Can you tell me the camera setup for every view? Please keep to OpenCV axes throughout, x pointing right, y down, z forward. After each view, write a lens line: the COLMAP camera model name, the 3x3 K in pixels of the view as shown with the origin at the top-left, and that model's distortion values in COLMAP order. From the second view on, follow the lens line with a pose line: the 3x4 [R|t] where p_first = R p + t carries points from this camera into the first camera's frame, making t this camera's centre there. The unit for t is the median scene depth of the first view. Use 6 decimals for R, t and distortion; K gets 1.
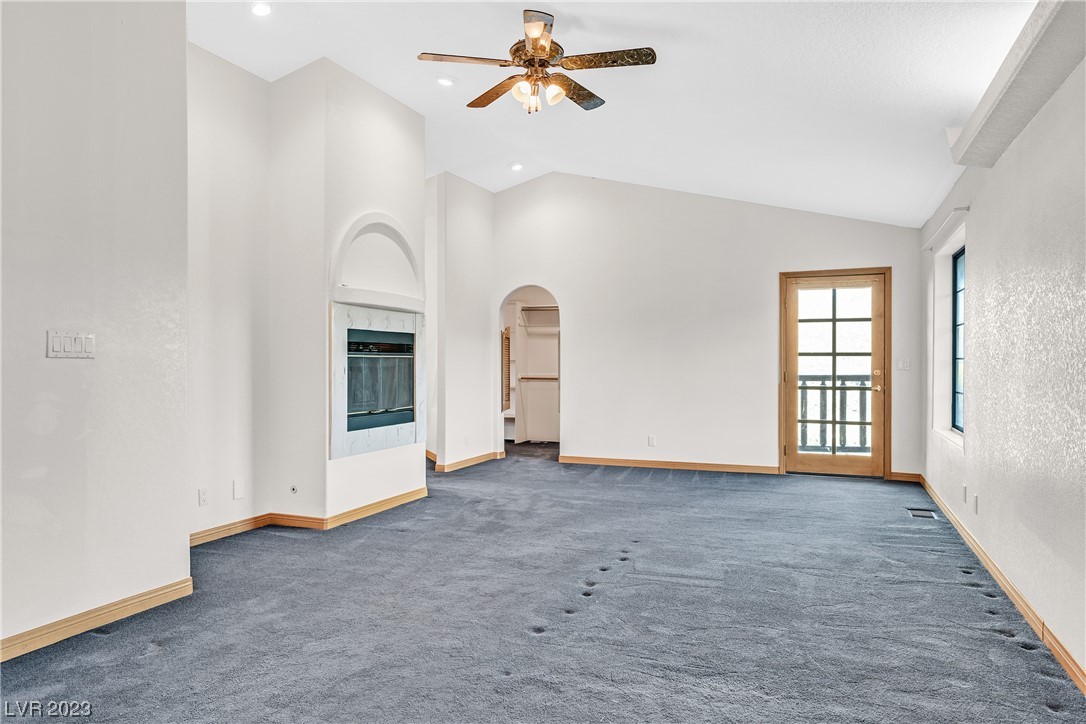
lens RADIAL K [[711.6, 0, 543.1], [0, 711.6, 364.3], [0, 0, 1]] dist [-0.004399, -0.004126]
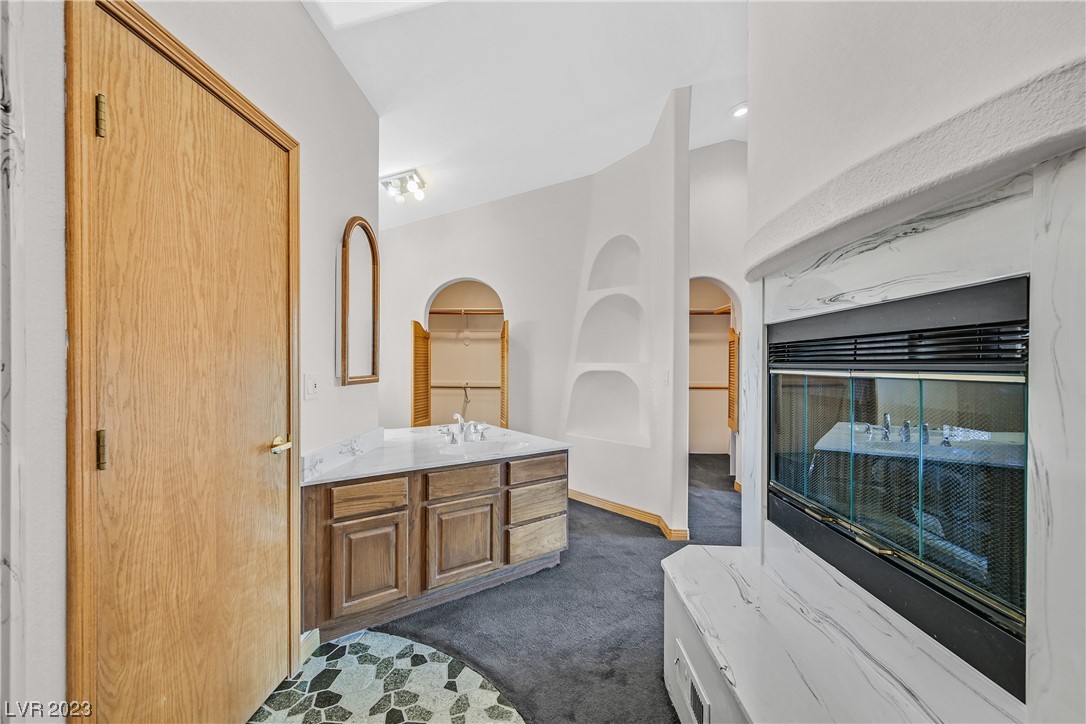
lens RADIAL K [[437.2, 0, 544.7], [0, 437.2, 365.7], [0, 0, 1]] dist [0.001688, 0.000121]
pose [[-0.936737, -0.000237, -0.350034, 0.011618], [-0.003602, 0.999953, 0.008963, -0.016876], [0.350015, 0.009657, -0.936694, 1.168580]]
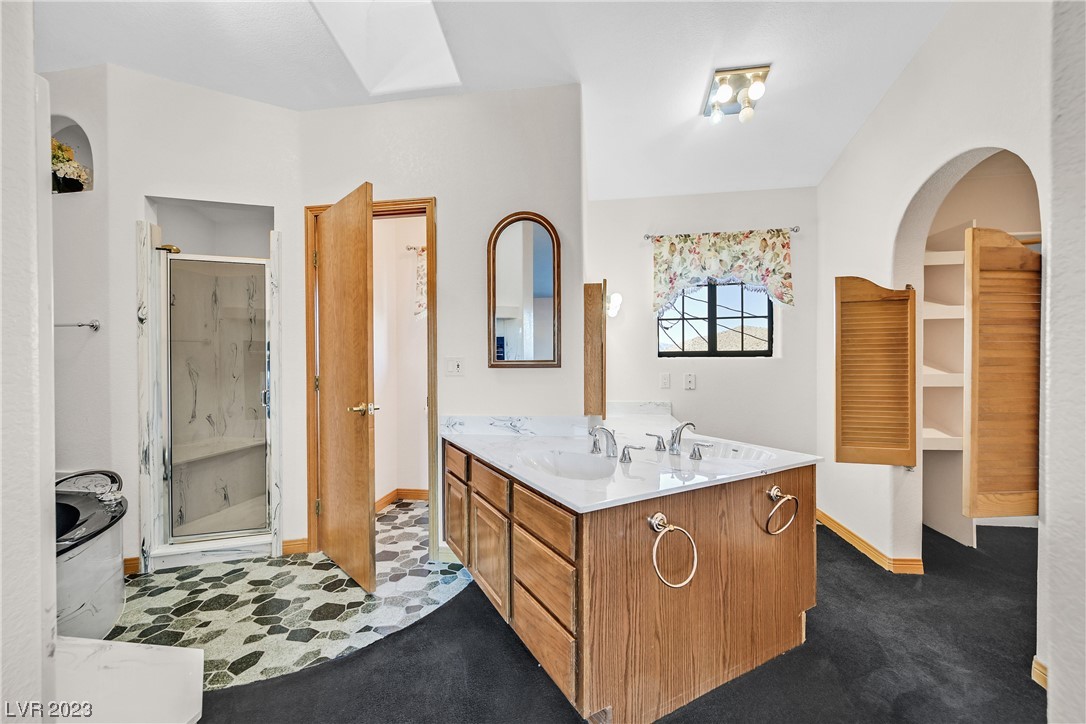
lens RADIAL K [[426.1, 0, 541.4], [0, 426.1, 365.7], [0, 0, 1]] dist [0.000662, -0.000120]
pose [[-0.229882, -0.004837, 0.973206, -0.417989], [0.009154, 0.999933, 0.007132, 0.000701], [-0.973175, 0.010548, -0.229823, 0.780049]]
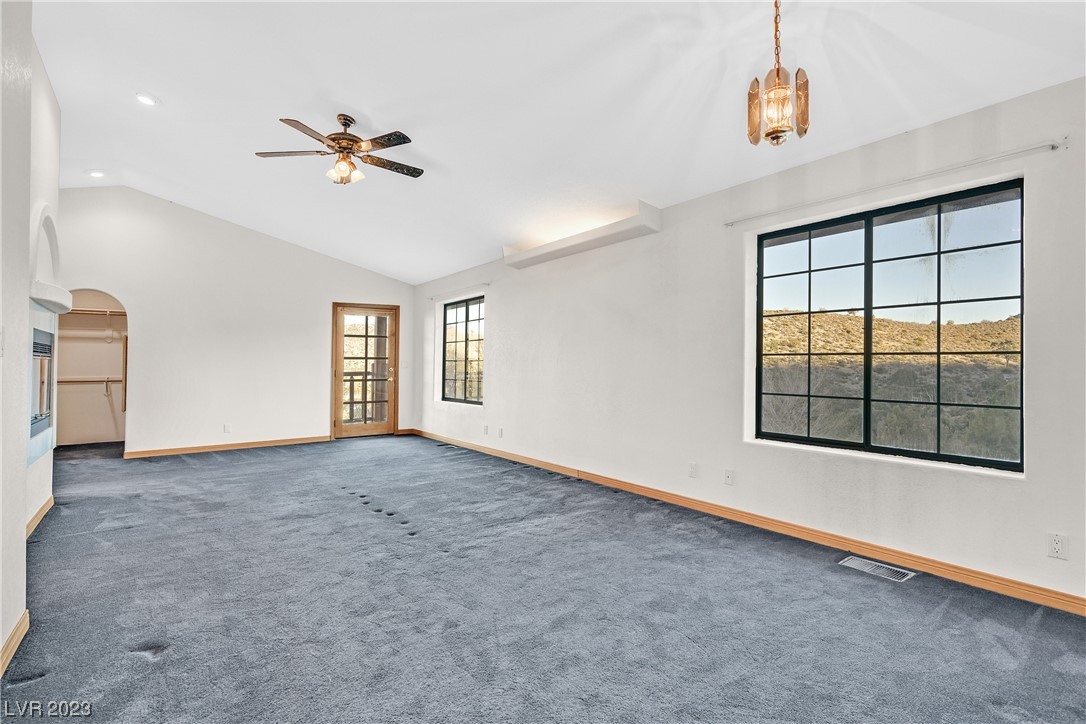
lens RADIAL K [[524.6, 0, 543.0], [0, 524.6, 358.2], [0, 0, 1]] dist [-0.004952, -0.000122]
pose [[0.538166, 0.004608, 0.842826, -0.448137], [0.008984, 0.999897, -0.011203, 0.003135], [-0.842791, 0.013602, 0.538069, 0.075265]]
